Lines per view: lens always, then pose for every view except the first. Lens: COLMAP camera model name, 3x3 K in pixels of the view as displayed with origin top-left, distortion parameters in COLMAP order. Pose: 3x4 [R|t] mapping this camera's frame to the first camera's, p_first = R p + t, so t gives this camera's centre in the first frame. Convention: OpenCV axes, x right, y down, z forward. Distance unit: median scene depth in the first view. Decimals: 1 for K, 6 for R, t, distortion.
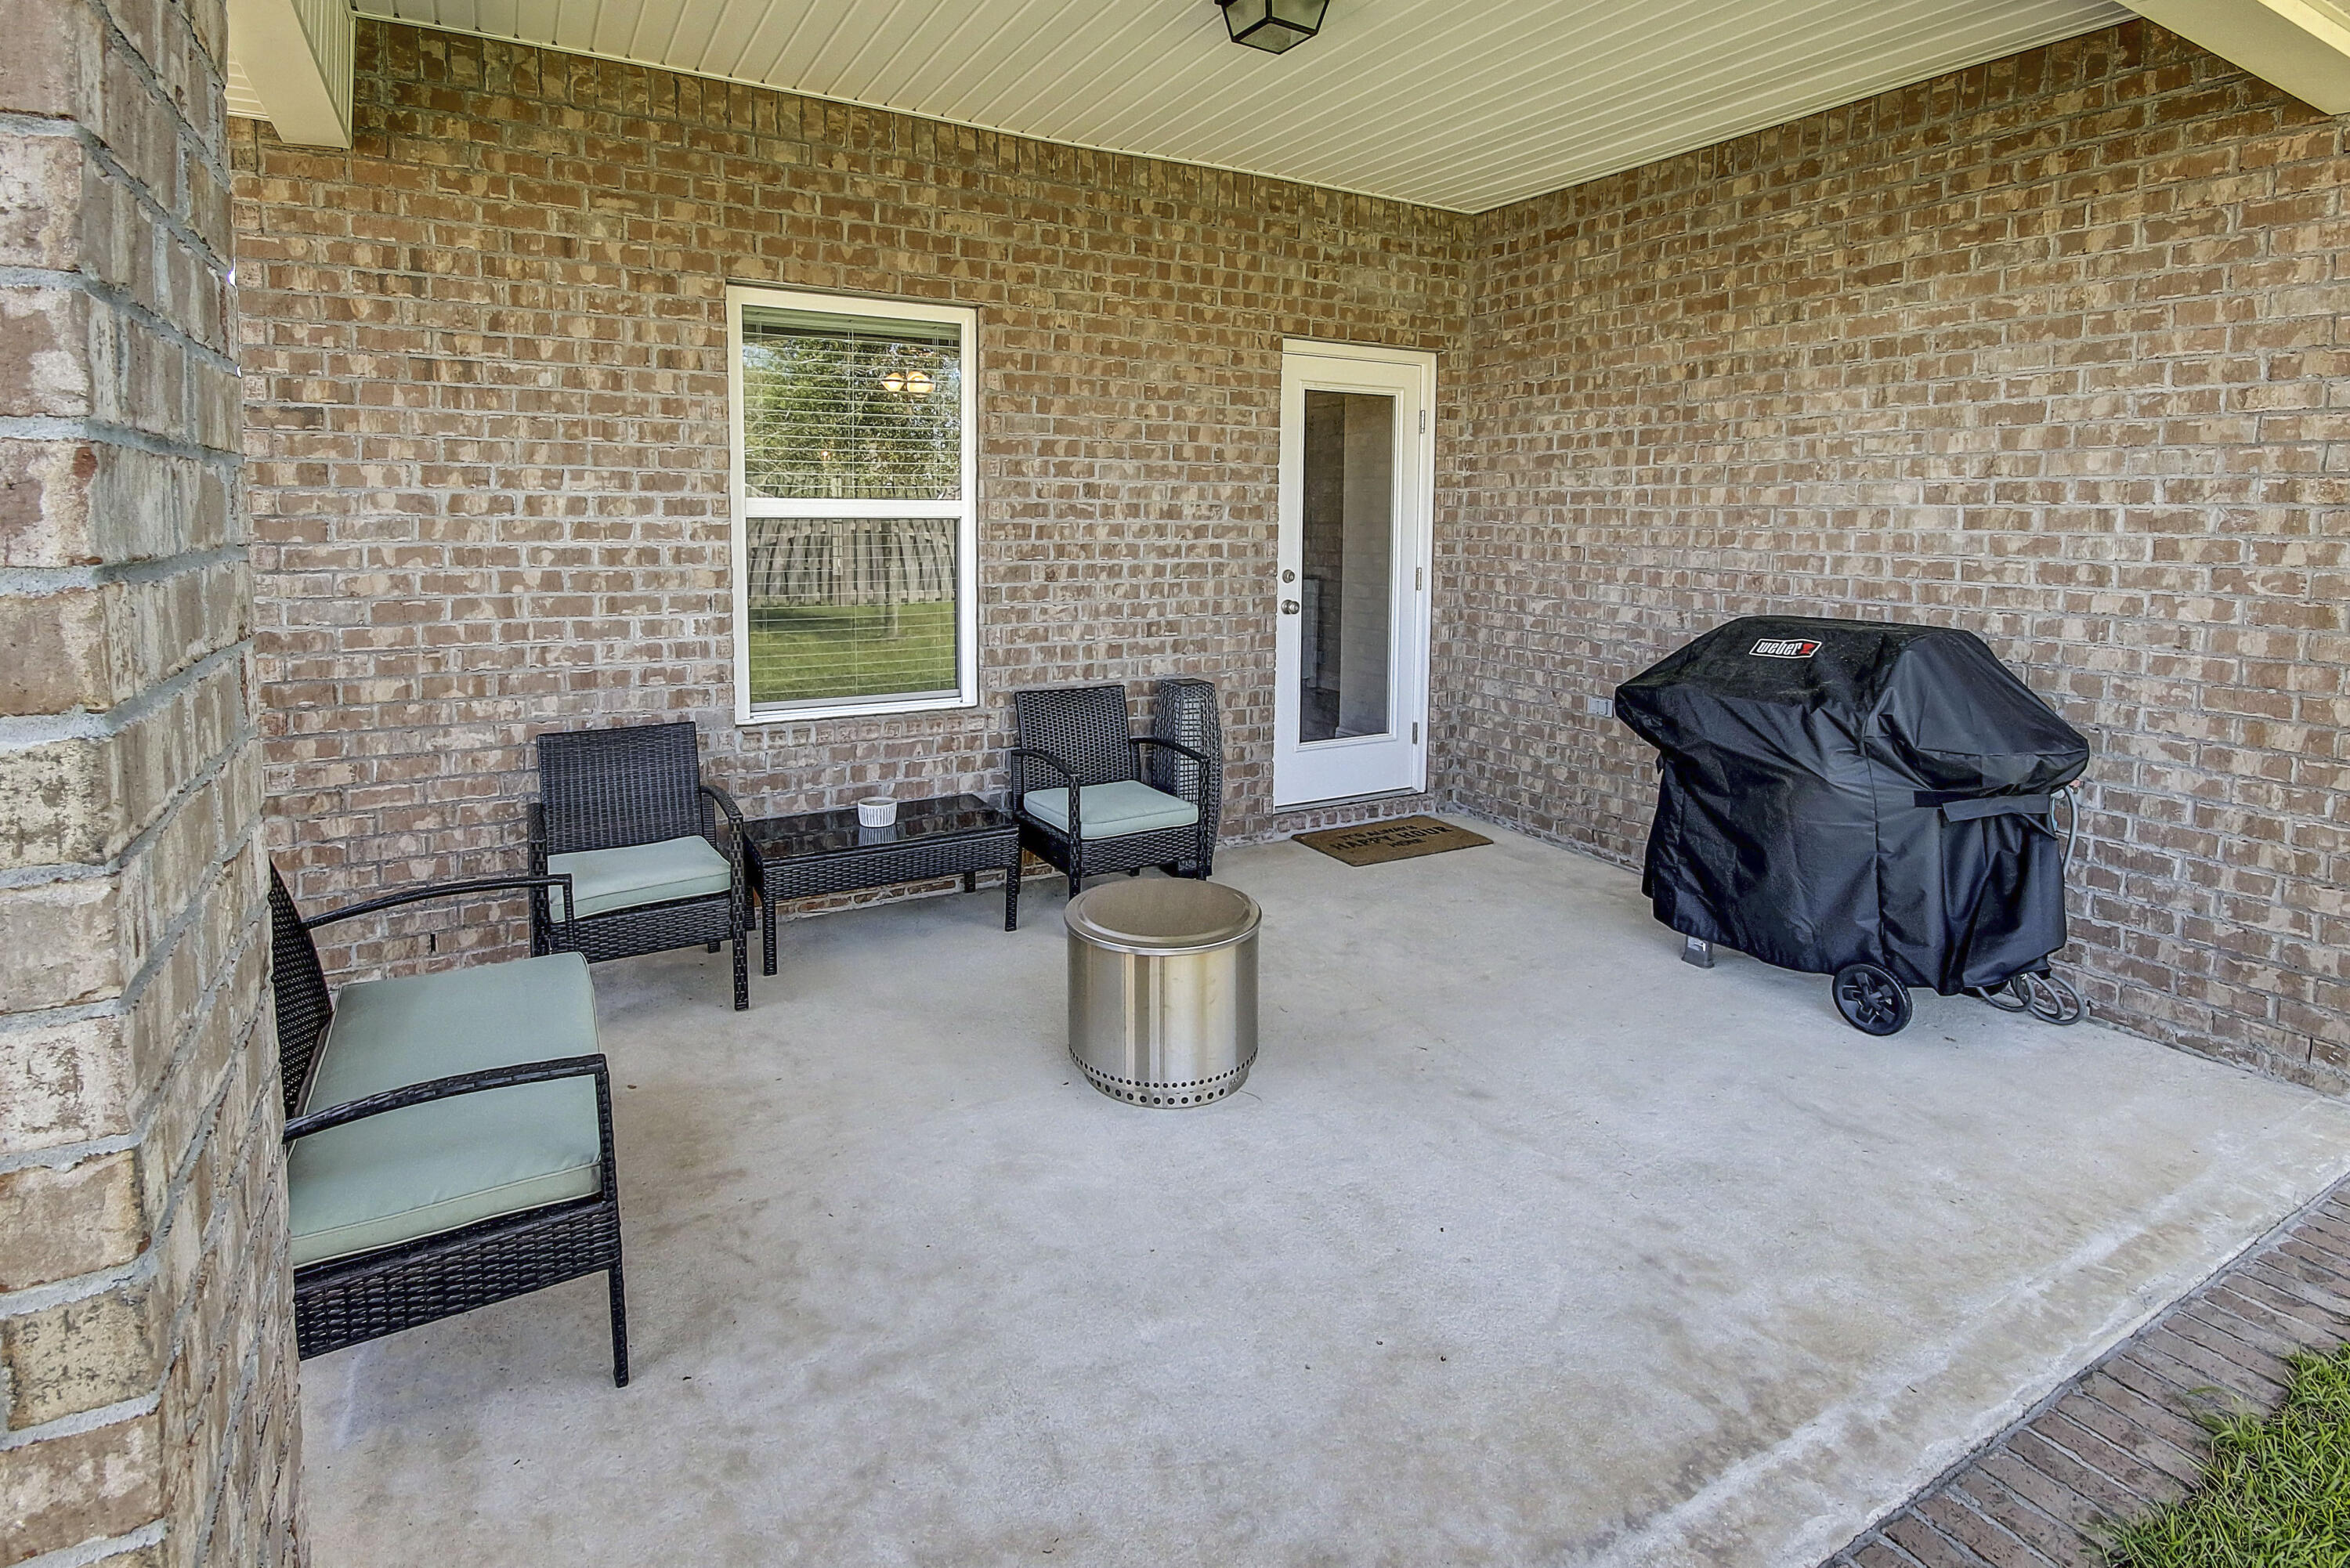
lens RADIAL K [[1111.1, 0, 1138.9], [0, 1111.1, 593.9], [0, 0, 1]] dist [0.002250, -0.002943]
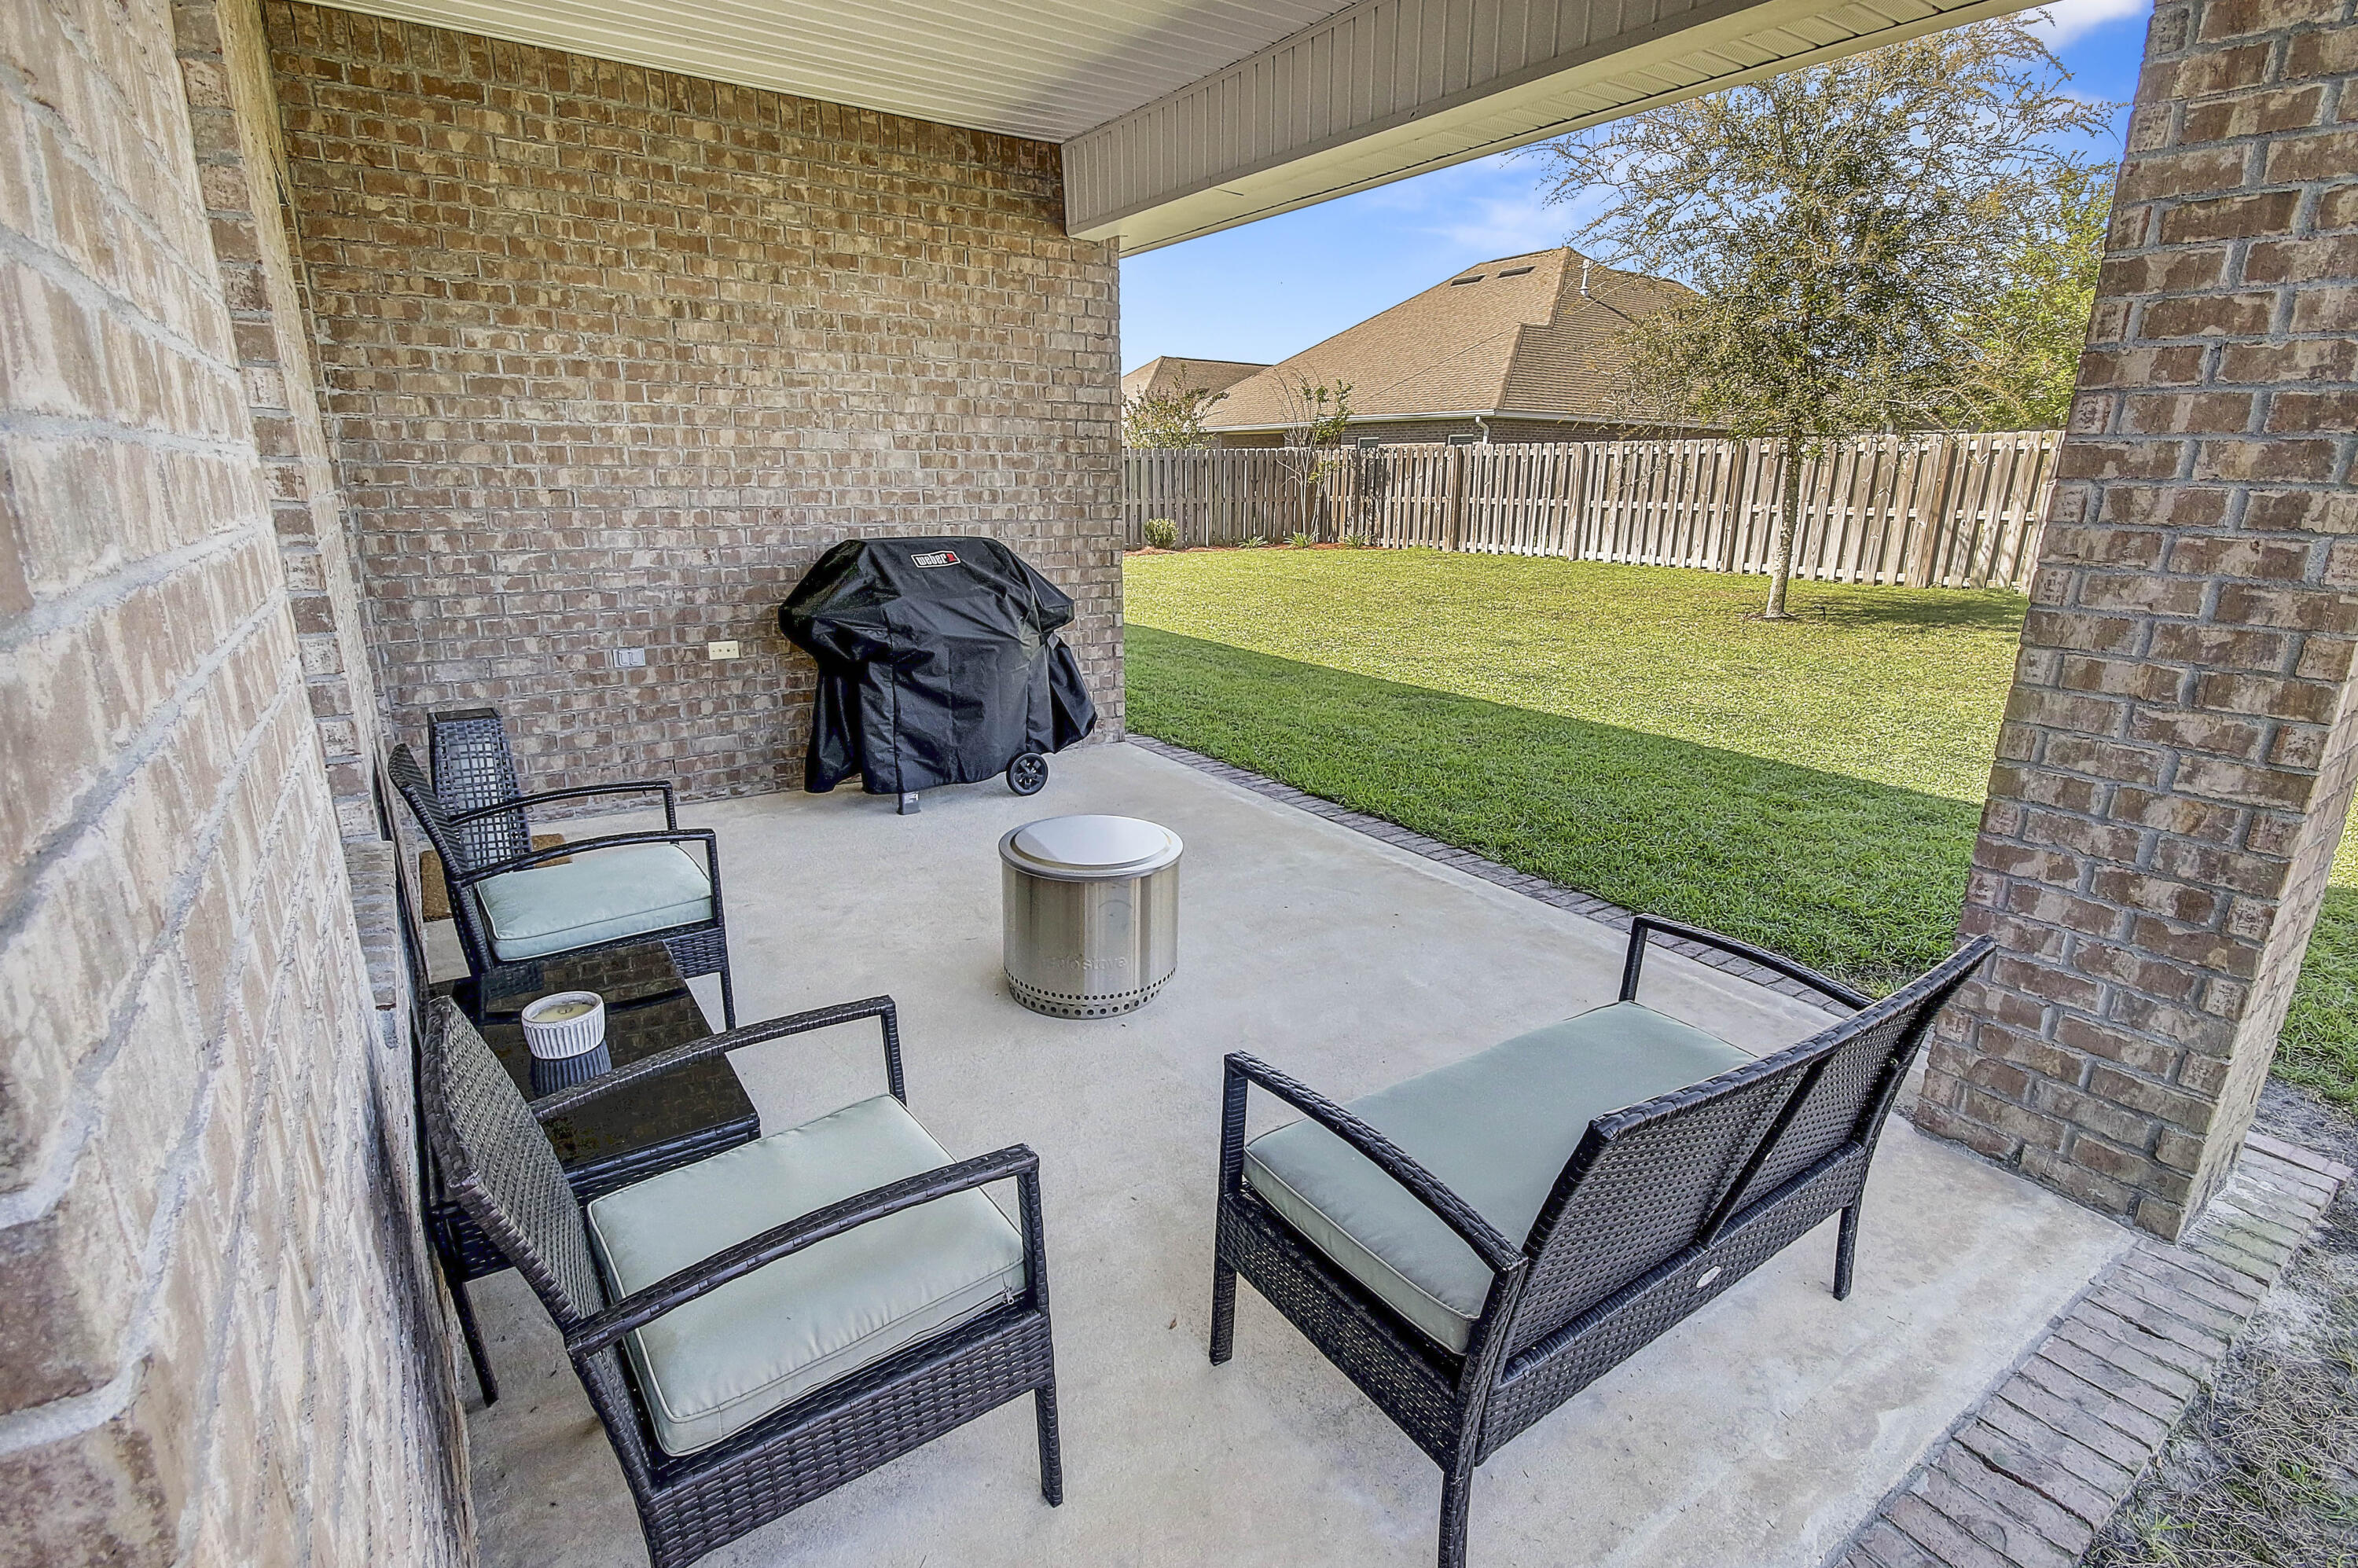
lens RADIAL K [[1114.9, 0, 1160.6], [0, 1114.9, 784.7], [0, 0, 1]] dist [0.002250, -0.002943]
pose [[-0.081712, -0.275397, 0.957852, -0.658812], [0.062317, 0.957773, 0.280690, -0.042135], [-0.994706, 0.082626, -0.061100, 0.668032]]
